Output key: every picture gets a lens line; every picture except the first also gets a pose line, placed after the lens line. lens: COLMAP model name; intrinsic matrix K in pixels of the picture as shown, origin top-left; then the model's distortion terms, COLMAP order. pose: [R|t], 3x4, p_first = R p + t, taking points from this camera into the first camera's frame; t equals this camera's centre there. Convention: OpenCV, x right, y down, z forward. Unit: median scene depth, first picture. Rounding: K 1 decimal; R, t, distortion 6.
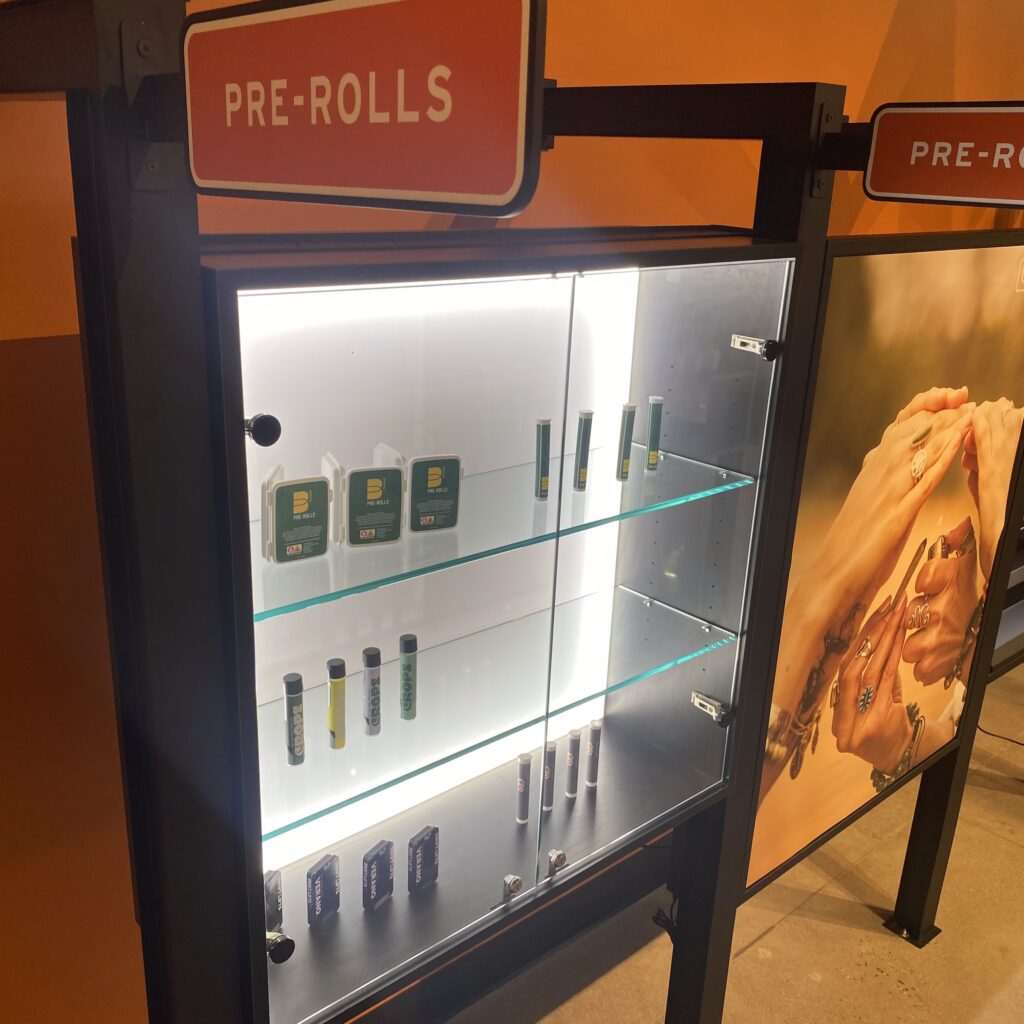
lens RADIAL K [[1052.6, 0, 512.0], [0, 1052.6, 512.0], [0, 0, 1]] dist [-0.010247, 0.026602]
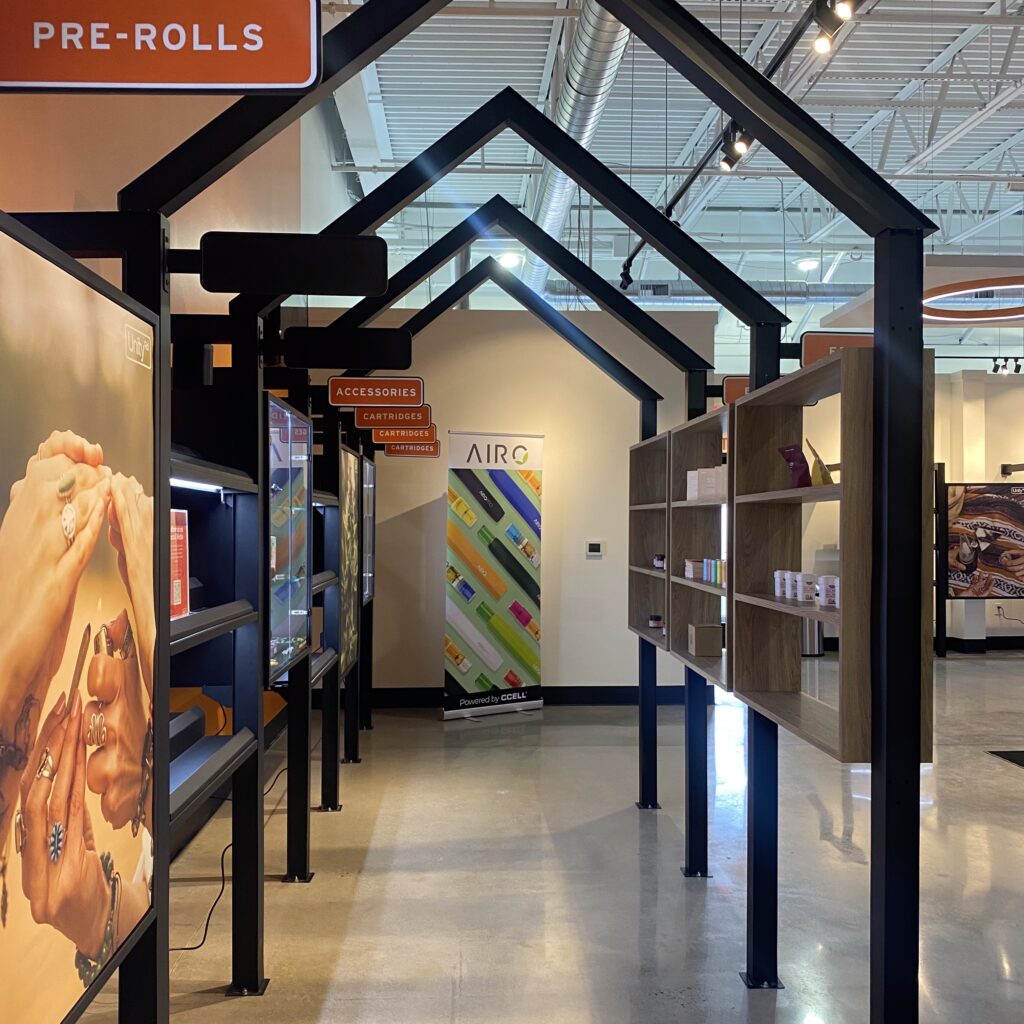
lens RADIAL K [[1052.6, 0, 512.0], [0, 1052.6, 512.0], [0, 0, 1]] dist [-0.010247, 0.026602]
pose [[0.639985, -0.042962, 0.767185, -0.024619], [0.279819, 0.942909, -0.180622, 0.181647], [-0.715626, 0.330269, 0.615469, 0.218689]]
